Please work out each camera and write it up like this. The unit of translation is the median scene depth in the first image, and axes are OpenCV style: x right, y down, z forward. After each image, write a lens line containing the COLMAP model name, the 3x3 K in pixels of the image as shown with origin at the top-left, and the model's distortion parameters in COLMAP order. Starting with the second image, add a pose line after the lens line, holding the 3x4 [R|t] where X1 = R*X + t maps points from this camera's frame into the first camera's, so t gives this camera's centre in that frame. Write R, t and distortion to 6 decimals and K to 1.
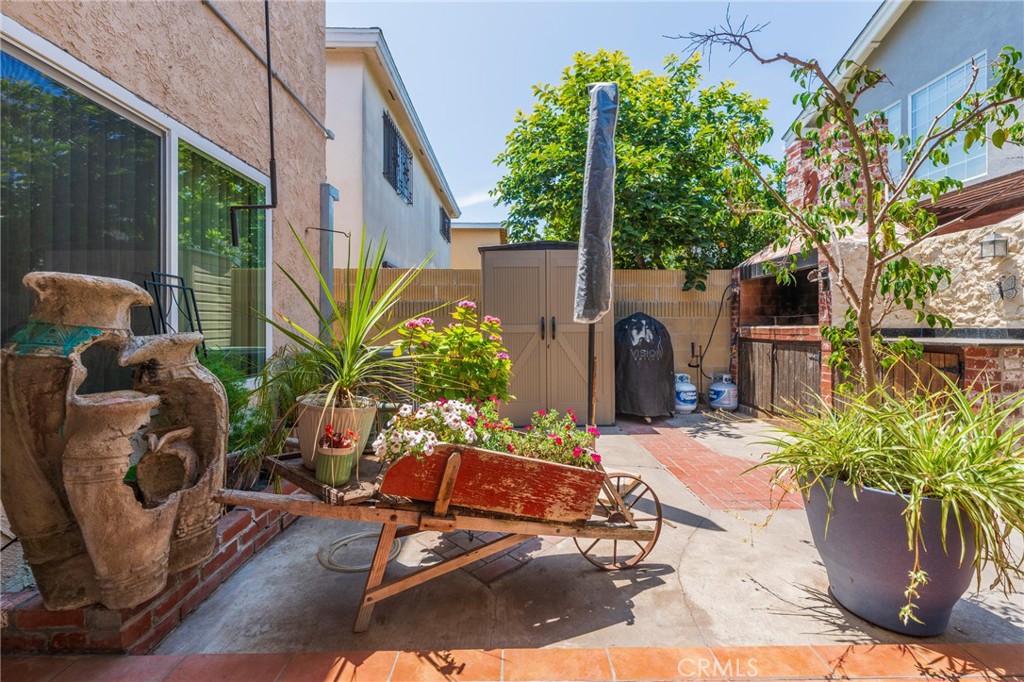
lens RADIAL K [[420.1, 0, 510.4], [0, 420.1, 330.6], [0, 0, 1]] dist [-0.001228, -0.000284]
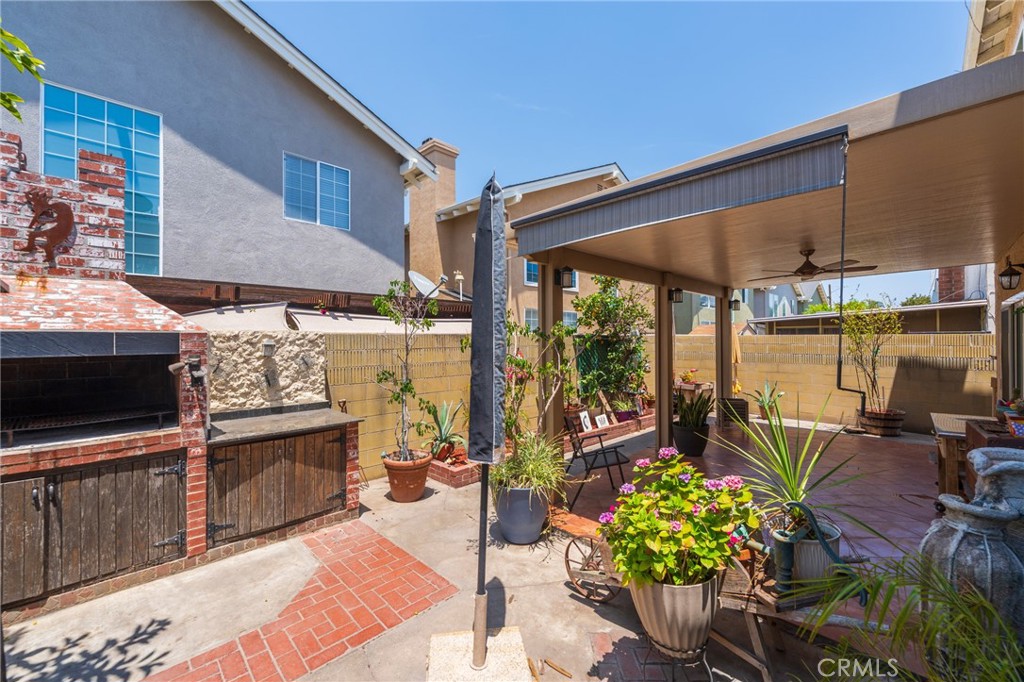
lens RADIAL K [[420.1, 0, 507.2], [0, 420.1, 341.1], [0, 0, 1]] dist [-0.001228, -0.000284]
pose [[-0.693328, -0.004706, 0.720606, -0.332539], [0.007103, 0.999885, 0.013365, -0.219826], [-0.720587, 0.014385, -0.693216, 1.286490]]
